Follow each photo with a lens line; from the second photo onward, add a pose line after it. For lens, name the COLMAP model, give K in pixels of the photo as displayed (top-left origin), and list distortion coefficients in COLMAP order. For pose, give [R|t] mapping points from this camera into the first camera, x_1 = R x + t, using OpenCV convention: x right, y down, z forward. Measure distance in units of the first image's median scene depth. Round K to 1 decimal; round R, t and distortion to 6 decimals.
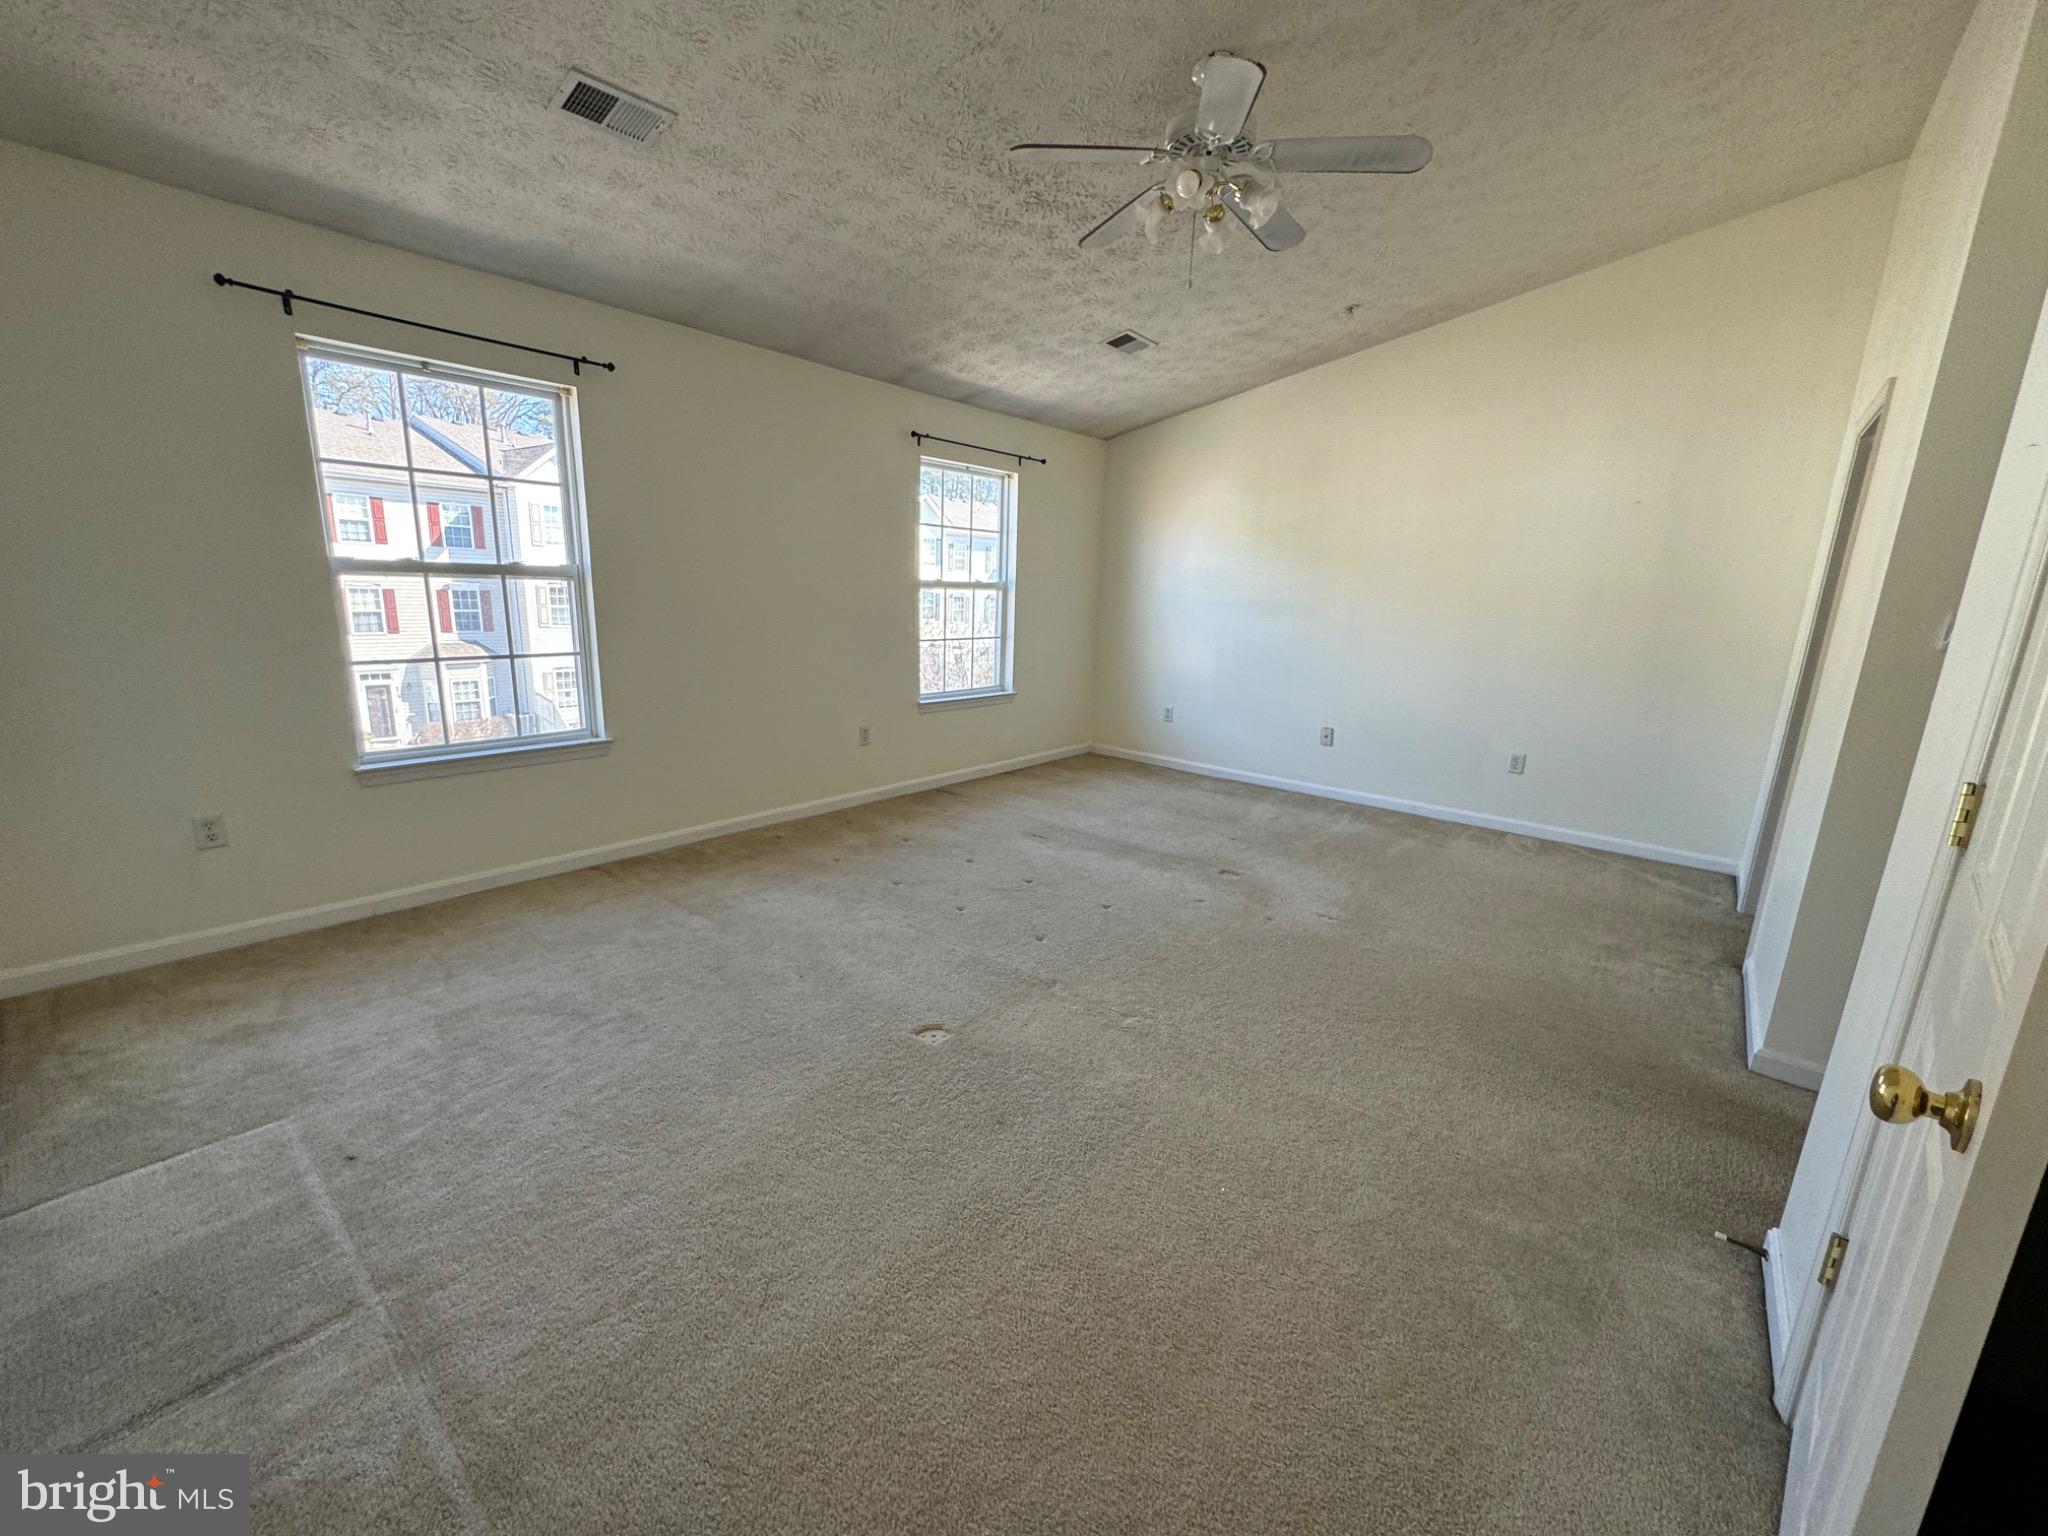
lens RADIAL K [[820.0, 0, 1024.0], [0, 820.0, 768.0], [0, 0, 1]] dist [-0.000465, 0.000004]
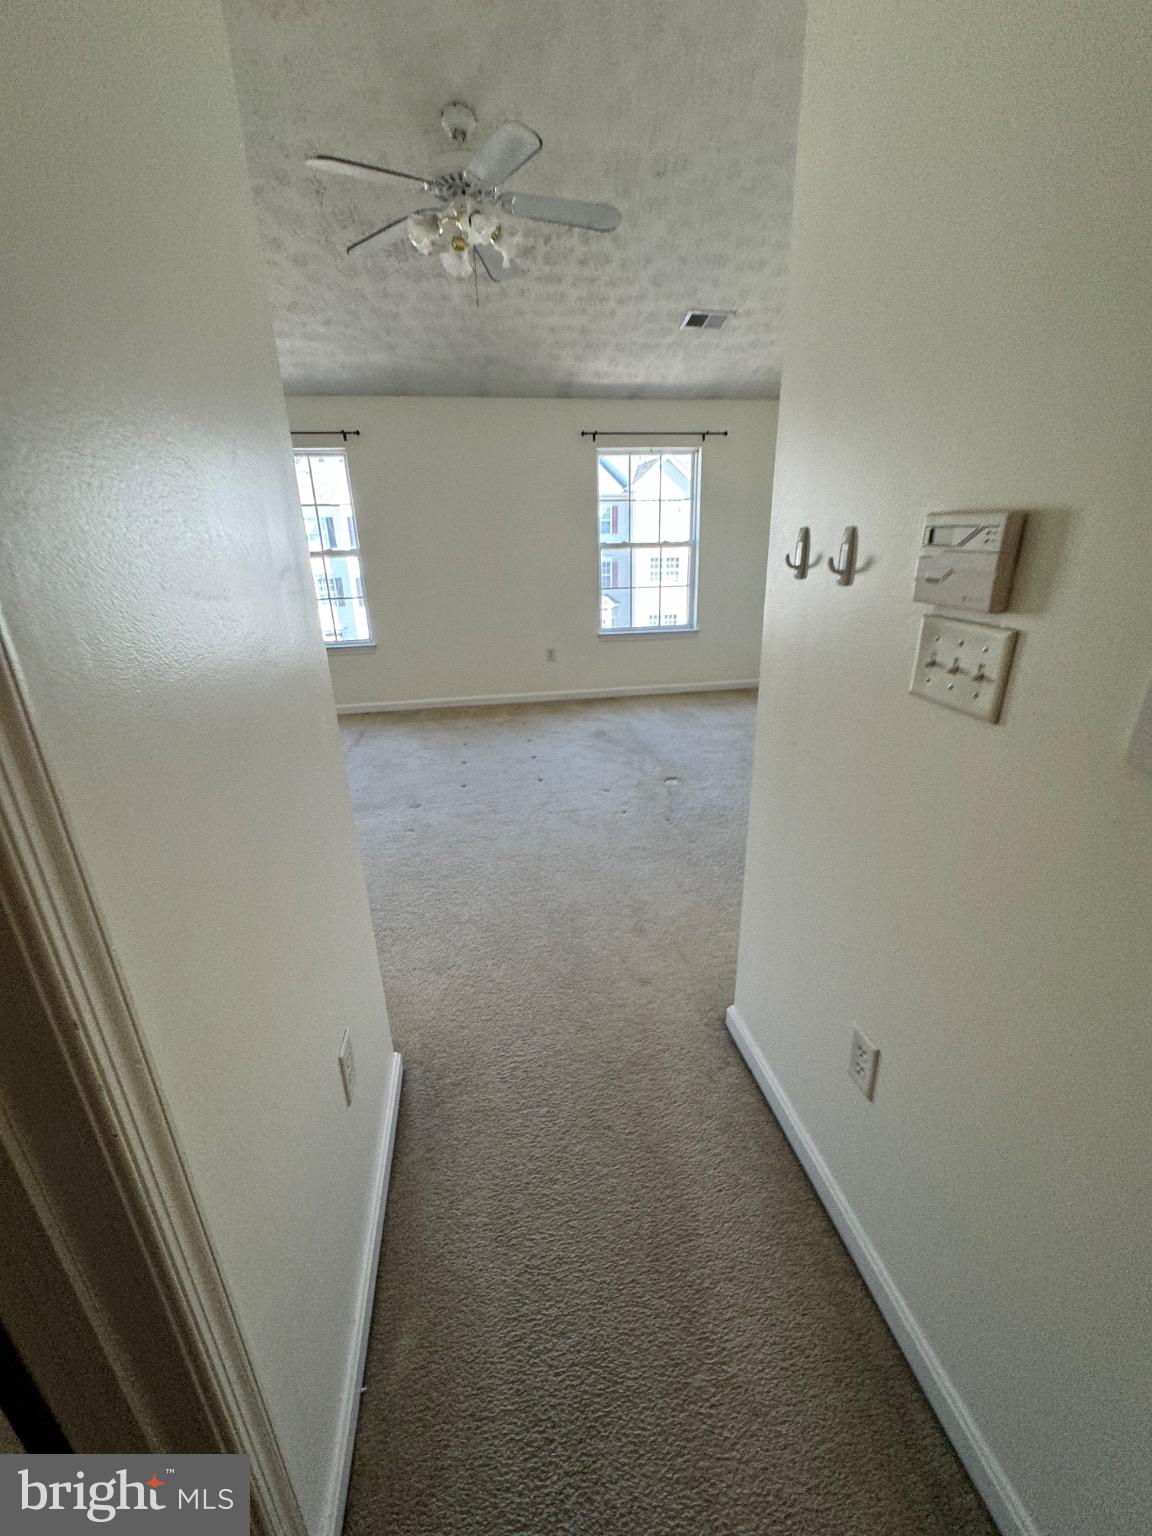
lens RADIAL K [[615.0, 0, 576.0], [0, 615.0, 768.0], [0, 0, 1]] dist [-0.000465, 0.000004]
pose [[0.752616, 0.172092, -0.635573, 0.626996], [-0.092864, 0.983336, 0.156289, -0.016733], [0.651878, -0.058604, 0.756056, 0.187081]]
